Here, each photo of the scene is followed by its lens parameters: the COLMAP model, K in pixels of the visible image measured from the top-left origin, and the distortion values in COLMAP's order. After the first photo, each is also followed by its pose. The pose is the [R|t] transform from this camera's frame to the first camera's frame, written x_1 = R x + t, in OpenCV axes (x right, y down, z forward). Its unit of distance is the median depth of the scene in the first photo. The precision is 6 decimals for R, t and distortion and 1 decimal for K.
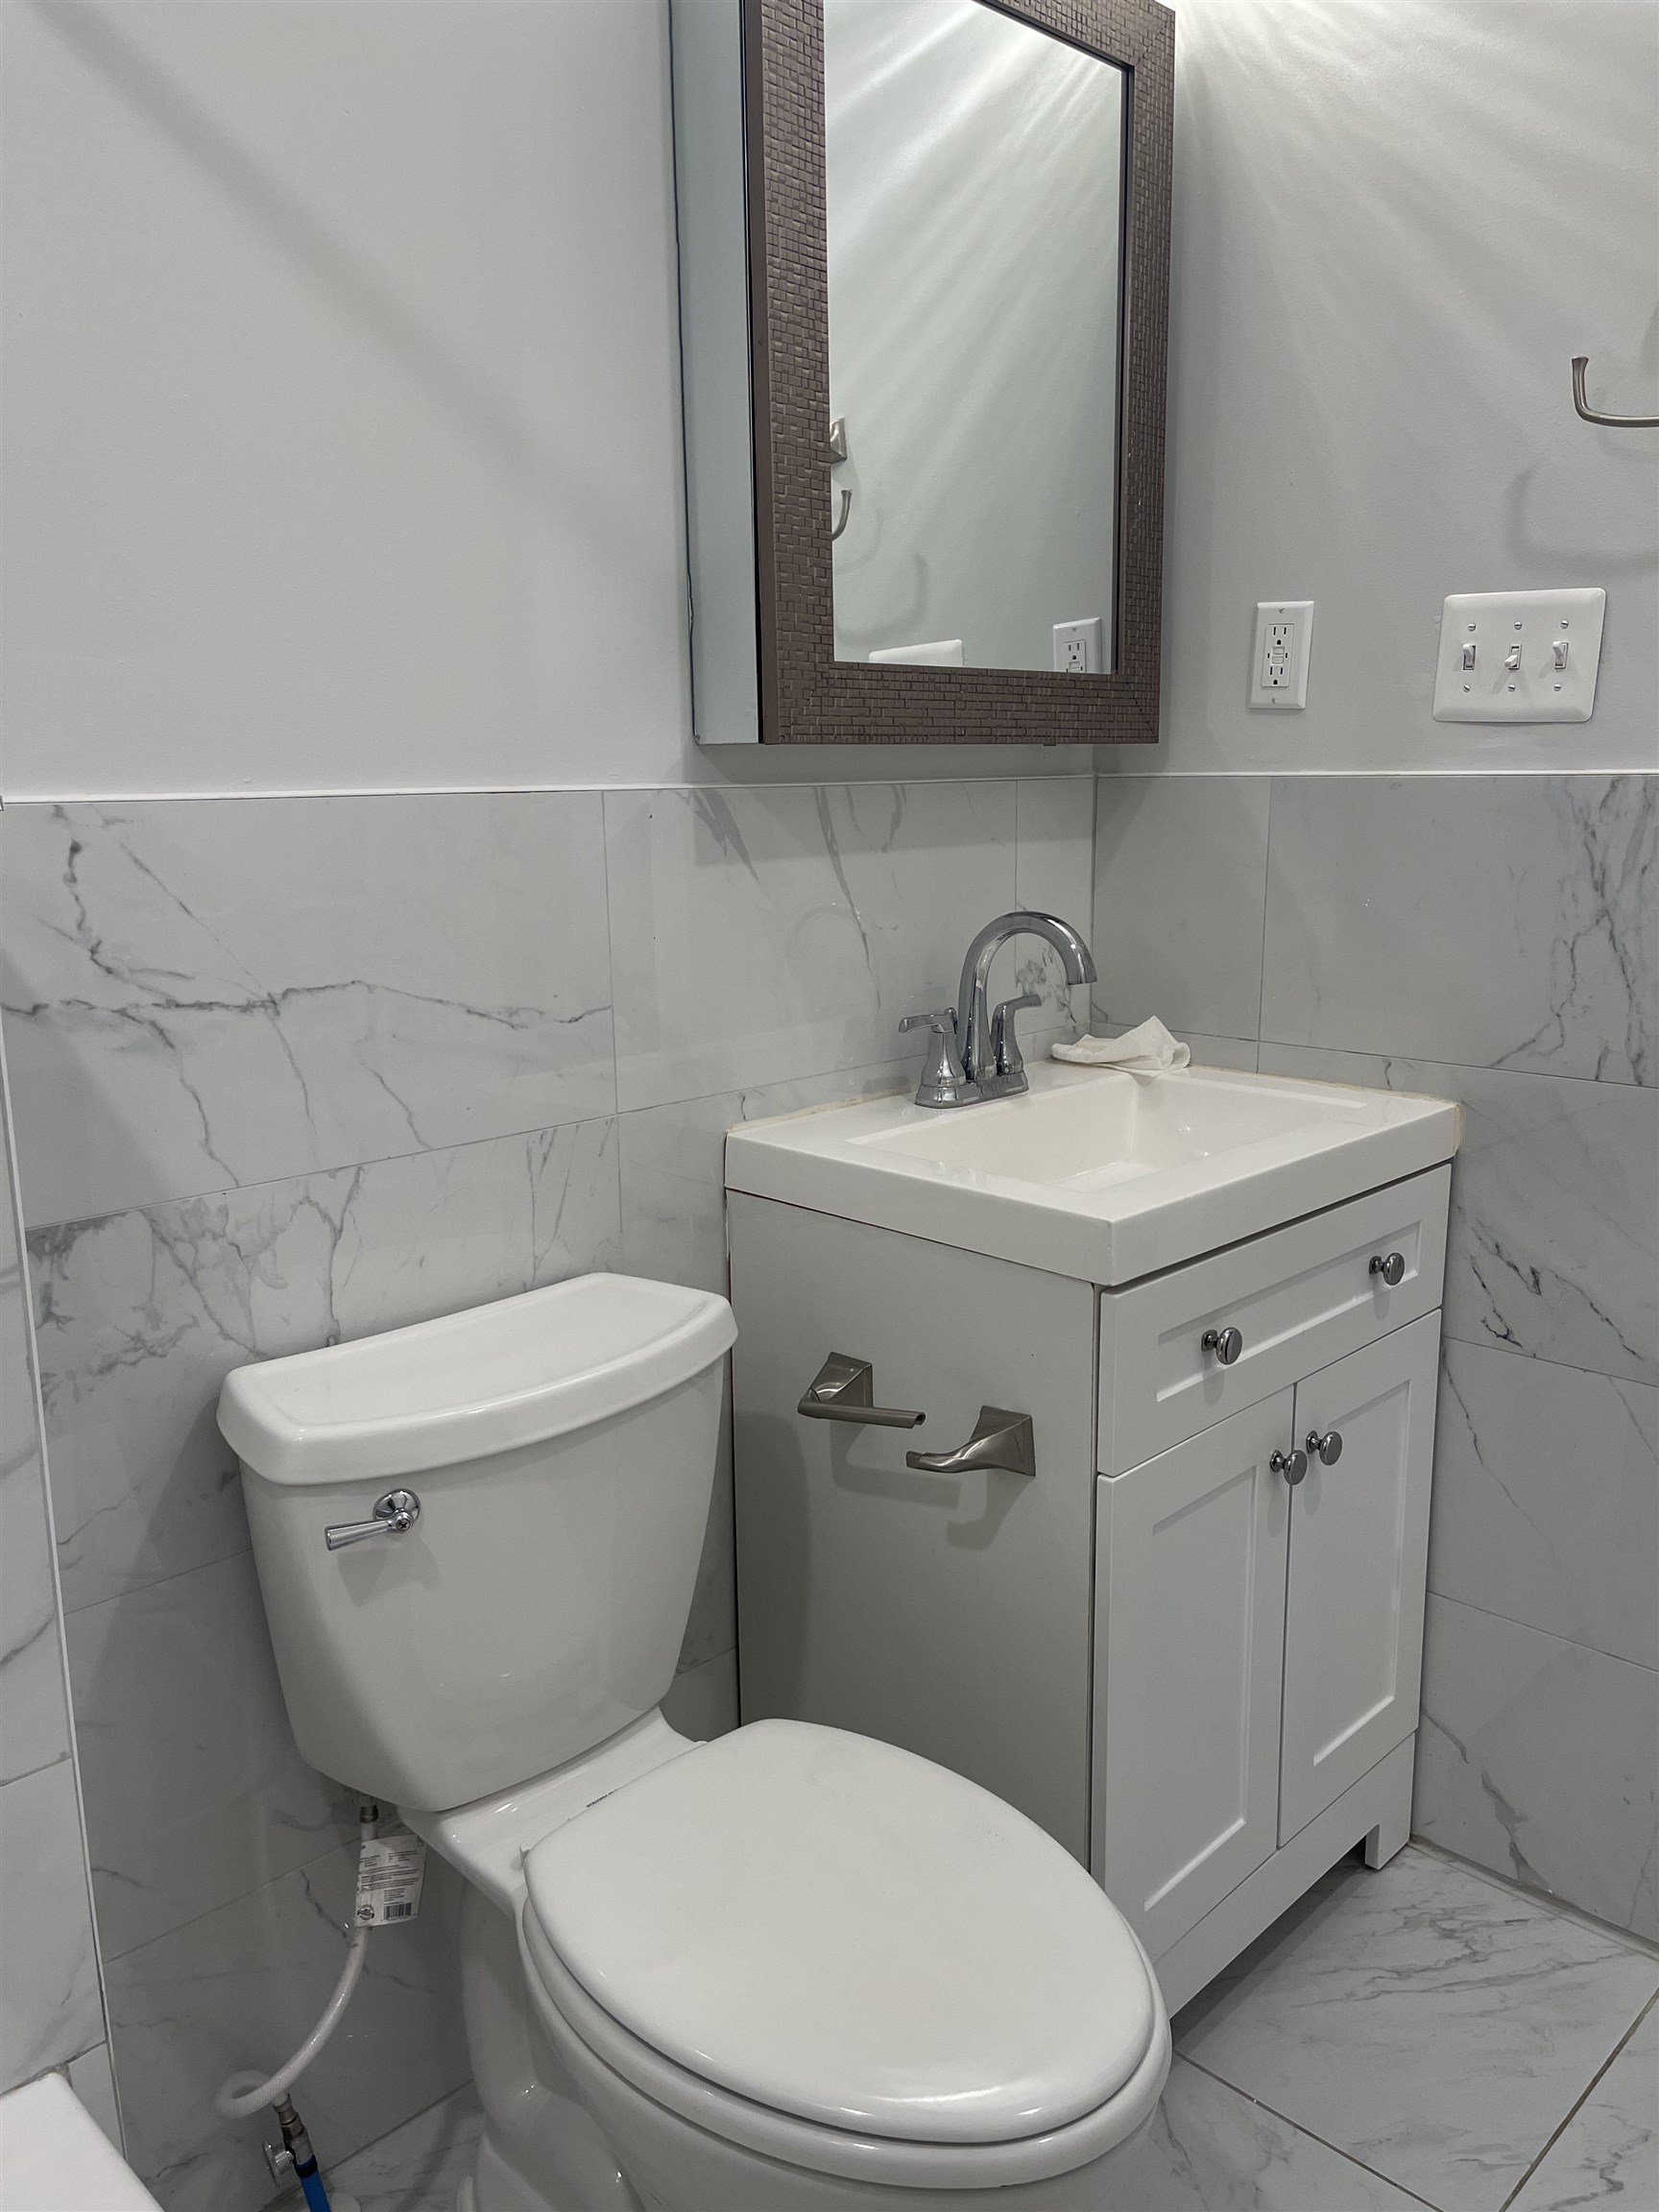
lens RADIAL K [[1683.0, 0, 829.5], [0, 1683.0, 1106.0], [0, 0, 1]] dist [0.080225, -0.121883]
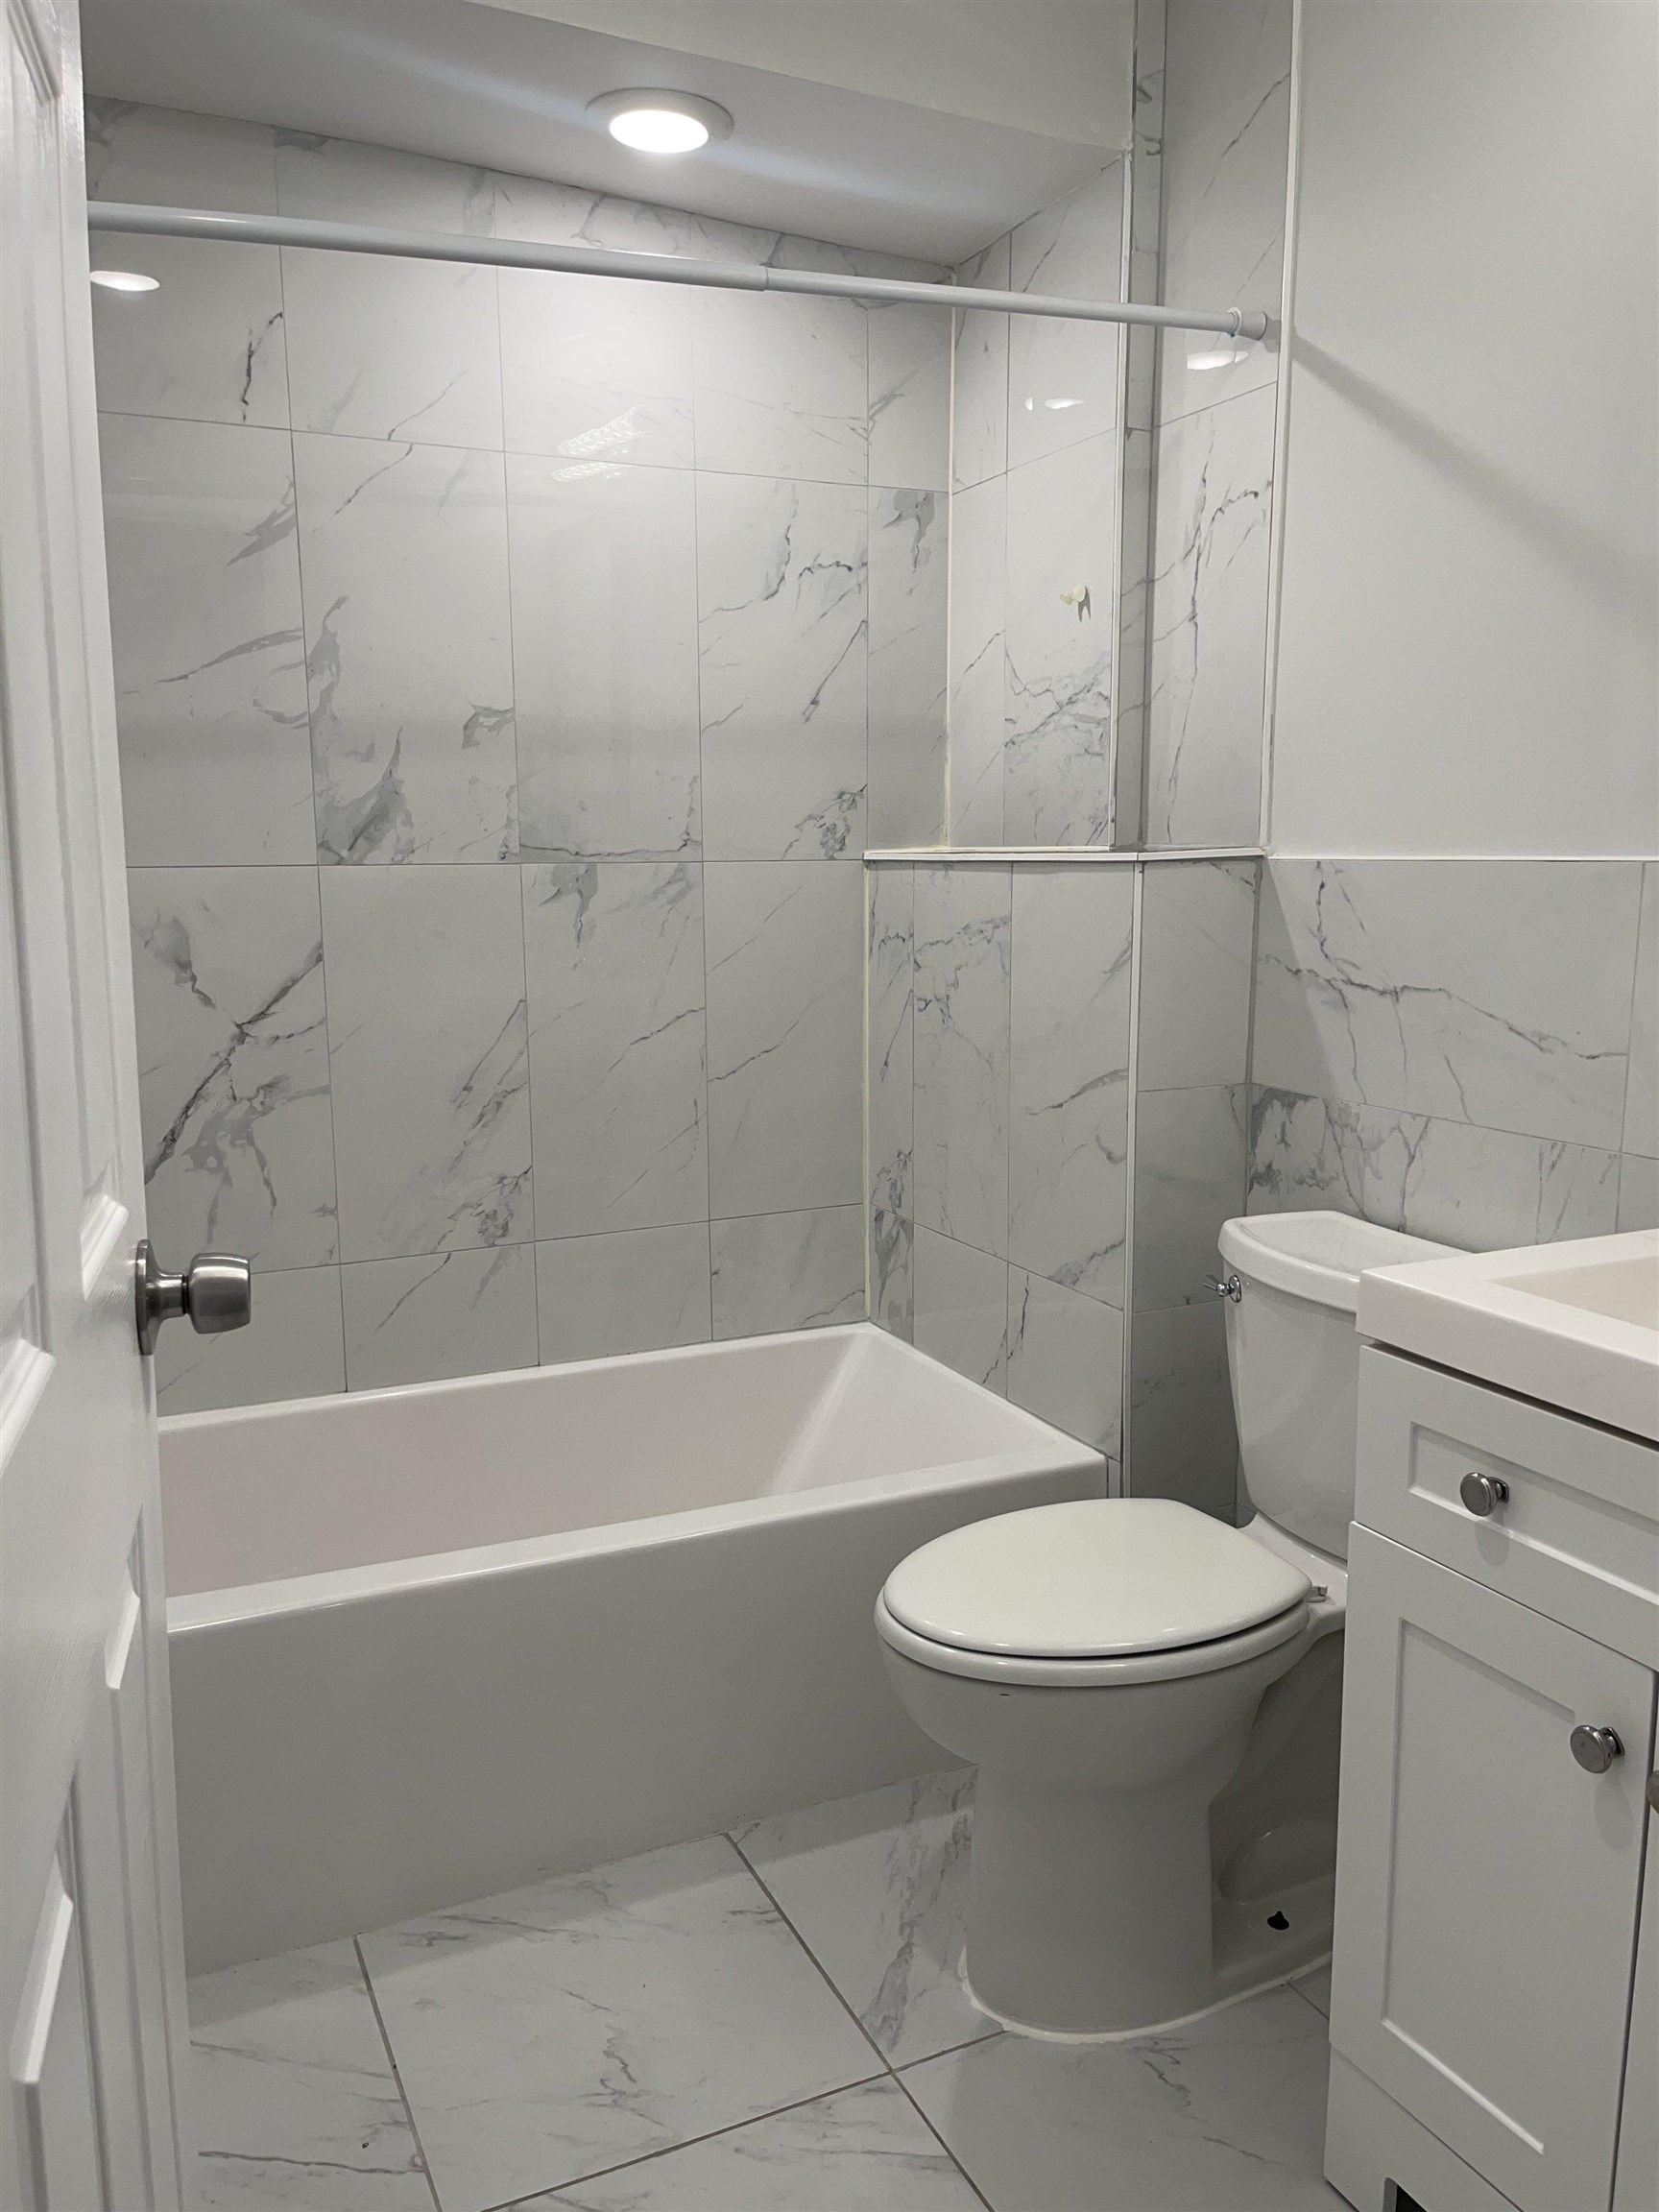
lens RADIAL K [[1667.6, 0, 845.4], [0, 1667.6, 1103.2], [0, 0, 1]] dist [0.053160, -0.042653]
pose [[-0.326213, 0.154086, -0.932654, 1.276303], [-0.187223, 0.956550, 0.223518, -0.213032], [0.926570, 0.247529, -0.283190, 1.001581]]
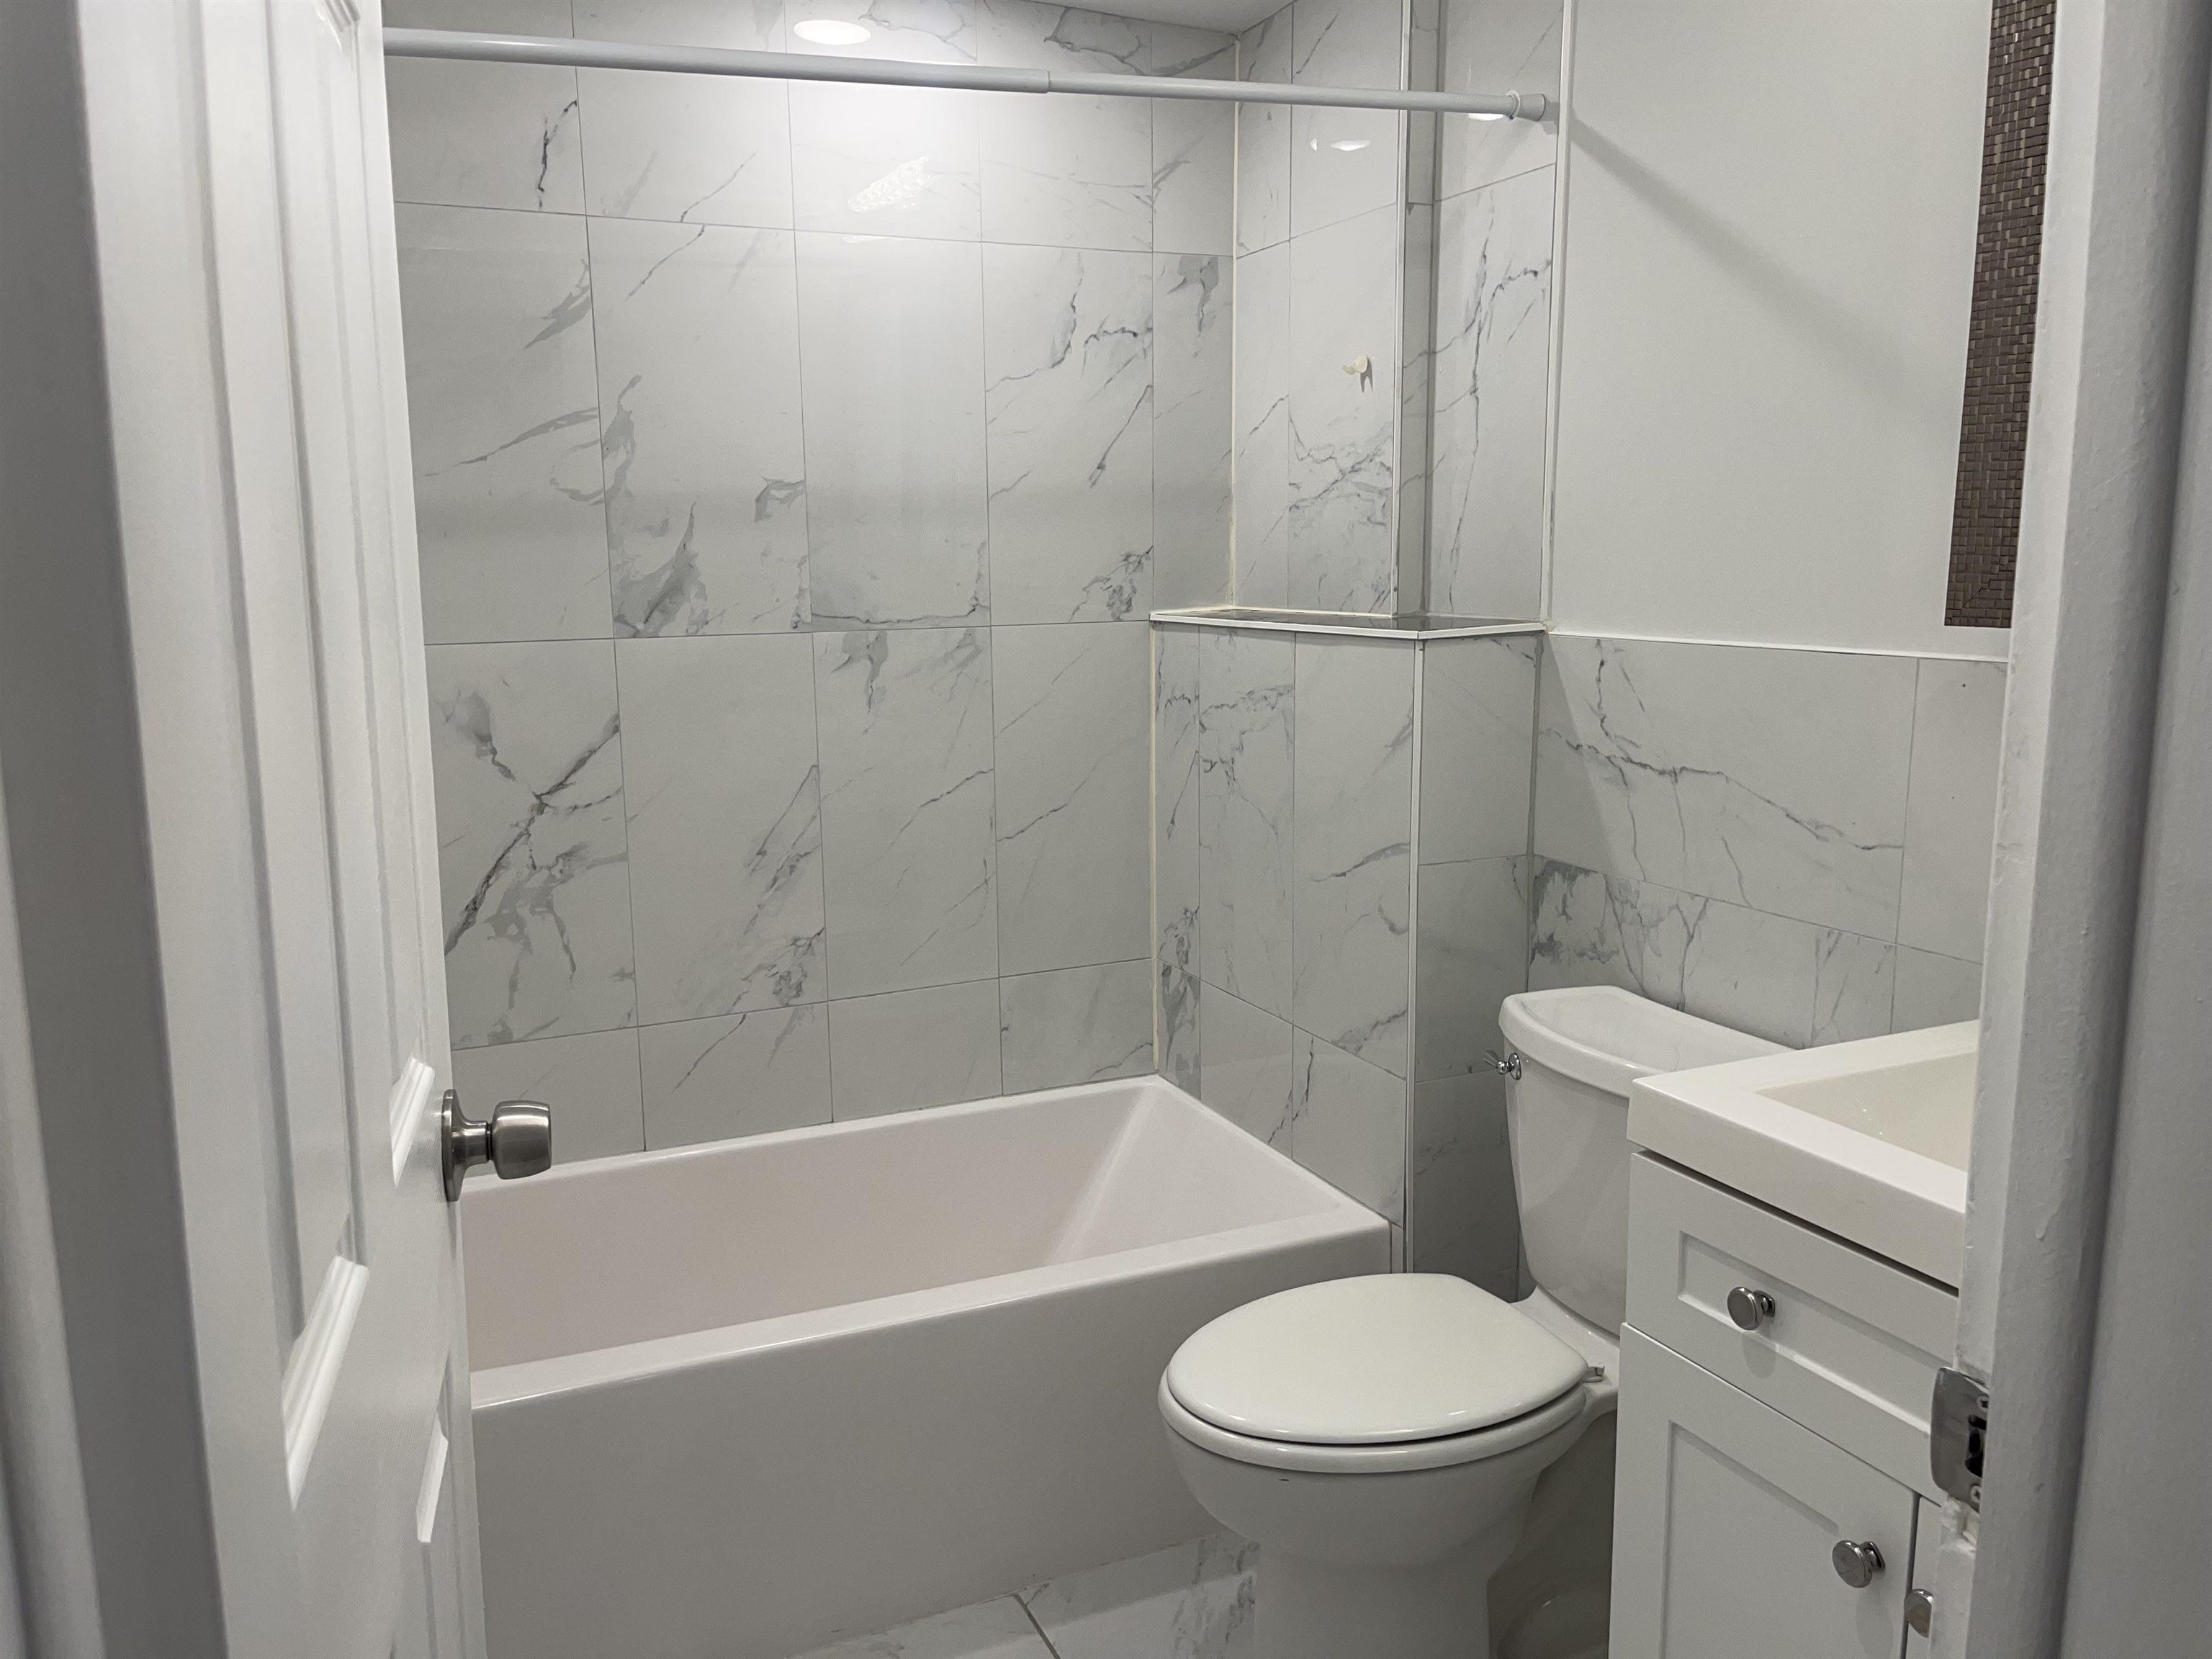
lens RADIAL K [[1668.7, 0, 1103.4], [0, 1668.7, 818.3], [0, 0, 1]] dist [0.069861, -0.089232]
pose [[-0.346510, 0.163105, -0.923757, 1.289015], [-0.178627, 0.955275, 0.235675, -0.292816], [0.920882, 0.246672, -0.301877, 1.001756]]
